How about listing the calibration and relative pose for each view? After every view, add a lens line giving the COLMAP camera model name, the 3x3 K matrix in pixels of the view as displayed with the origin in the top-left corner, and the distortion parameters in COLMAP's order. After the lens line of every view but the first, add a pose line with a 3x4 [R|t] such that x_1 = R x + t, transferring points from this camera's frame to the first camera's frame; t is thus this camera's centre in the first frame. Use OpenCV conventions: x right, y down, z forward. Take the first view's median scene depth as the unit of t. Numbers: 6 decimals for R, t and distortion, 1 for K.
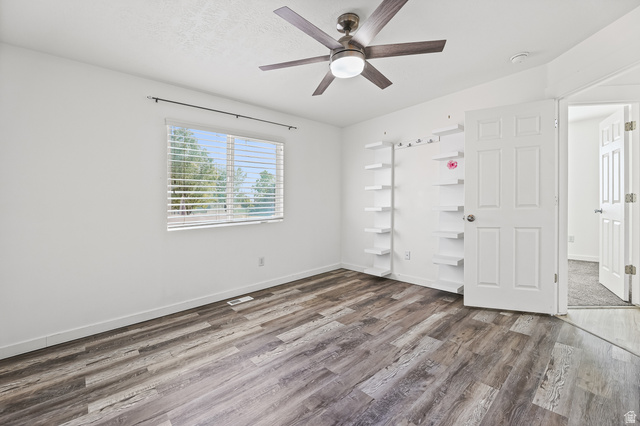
lens RADIAL K [[262.6, 0, 319.1], [0, 262.6, 222.7], [0, 0, 1]] dist [-0.003488, -0.000426]
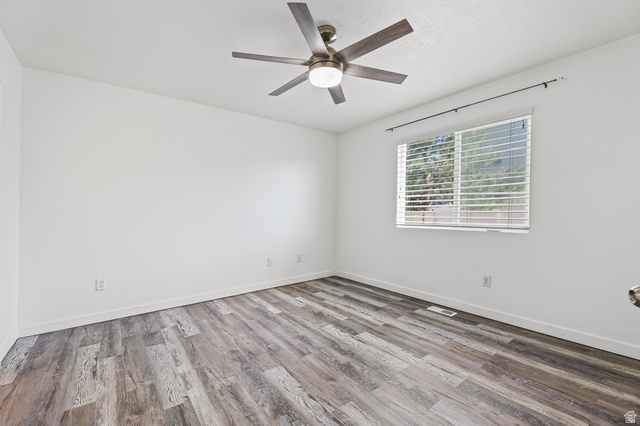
lens RADIAL K [[275.3, 0, 321.0], [0, 275.3, 208.0], [0, 0, 1]] dist [0.000560, -0.000317]
pose [[-0.072920, 0.022492, -0.997084, 1.017907], [-0.062640, 0.997669, 0.027086, -0.095744], [0.995369, 0.064432, -0.071341, 0.921036]]
